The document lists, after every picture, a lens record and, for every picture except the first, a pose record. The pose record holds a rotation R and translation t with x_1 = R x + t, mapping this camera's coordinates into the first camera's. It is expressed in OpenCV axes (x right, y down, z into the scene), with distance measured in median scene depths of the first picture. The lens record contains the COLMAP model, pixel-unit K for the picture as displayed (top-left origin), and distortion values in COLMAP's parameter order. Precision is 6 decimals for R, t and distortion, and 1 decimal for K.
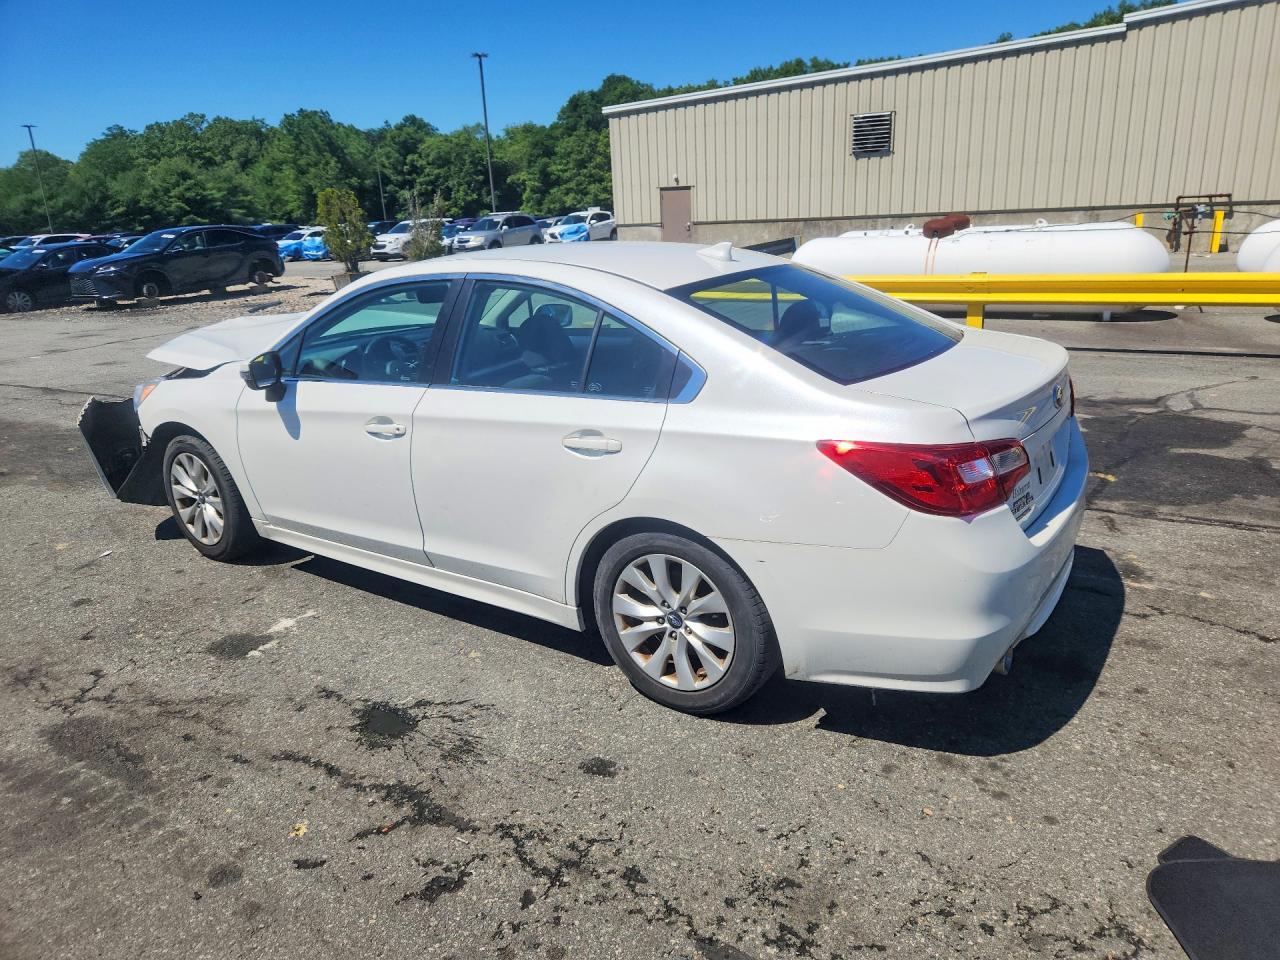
lens RADIAL K [[860.8, 0, 633.5], [0, 860.8, 467.6], [0, 0, 1]] dist [0.069963, -0.061326]
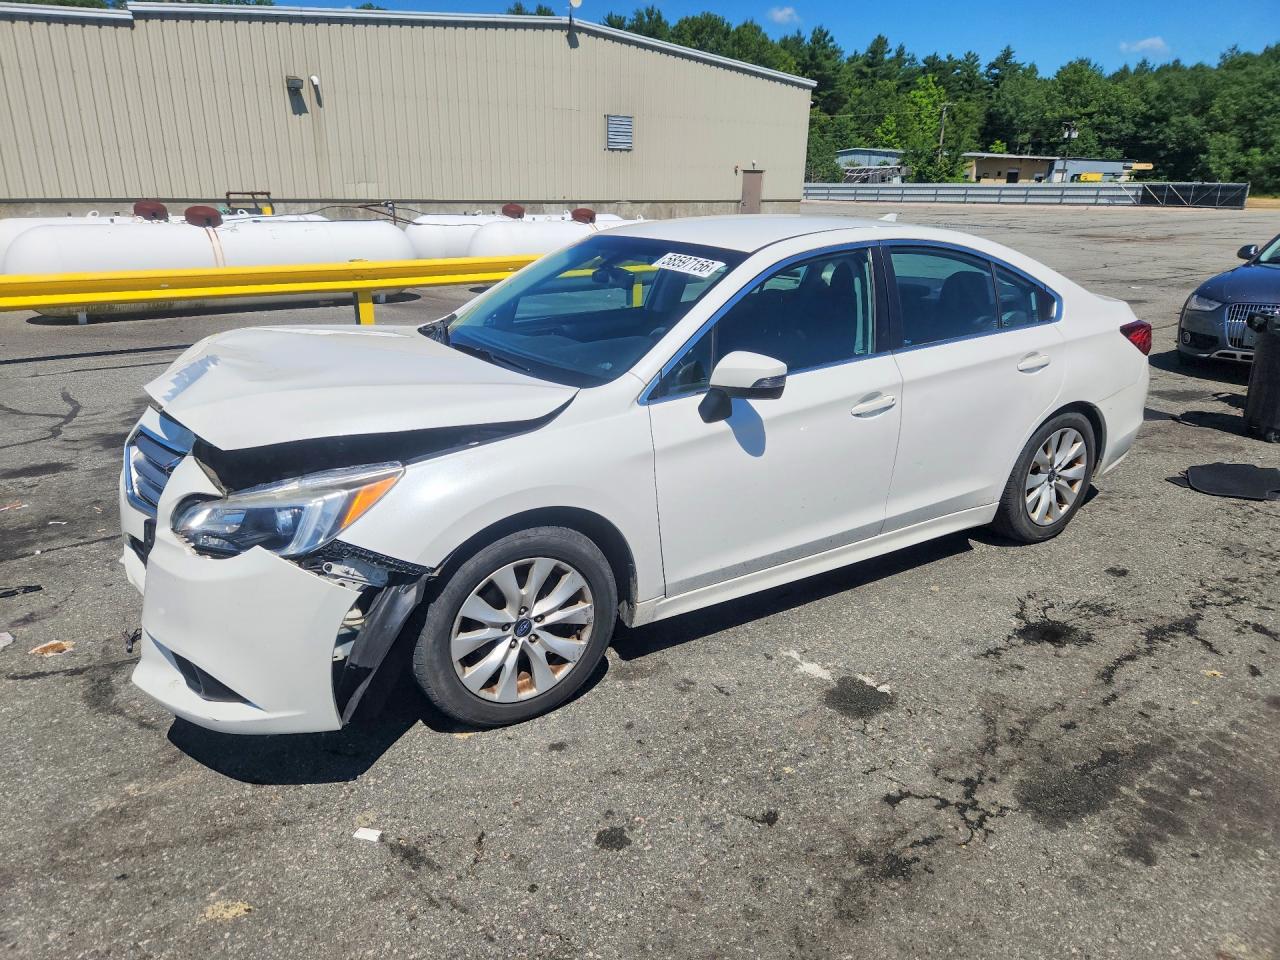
lens RADIAL K [[867.8, 0, 640.0], [0, 867.8, 480.0], [0, 0, 1]] dist [0.056327, -0.045707]
pose [[0.382307, -0.254876, 0.888189, -1.294744], [0.243498, 0.955021, 0.169244, -0.195510], [-0.891375, 0.151569, 0.427173, 0.854075]]
